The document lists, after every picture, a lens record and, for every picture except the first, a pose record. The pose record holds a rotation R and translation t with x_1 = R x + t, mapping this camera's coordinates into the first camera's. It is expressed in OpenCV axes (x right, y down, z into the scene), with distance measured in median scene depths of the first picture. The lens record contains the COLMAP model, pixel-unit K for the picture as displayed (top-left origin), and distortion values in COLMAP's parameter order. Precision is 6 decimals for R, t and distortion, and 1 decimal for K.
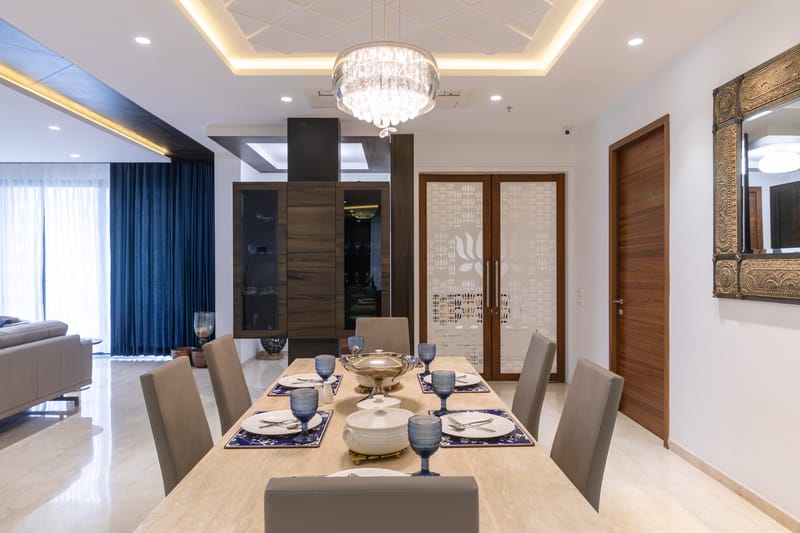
lens RADIAL K [[540.9, 0, 399.7], [0, 540.9, 265.6], [0, 0, 1]] dist [0.000787, 0.000202]
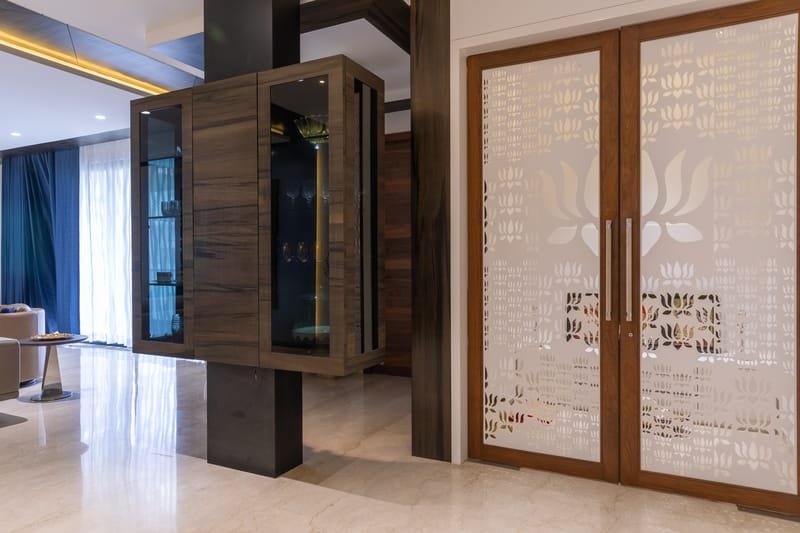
lens RADIAL K [[540.9, 0, 400.4], [0, 540.9, 267.9], [0, 0, 1]] dist [0.000787, 0.000202]
pose [[0.883334, 0.001502, -0.468741, 0.220881], [0.000252, 0.999993, 0.003679, 0.030002], [0.468743, -0.003368, 0.883328, 0.511742]]
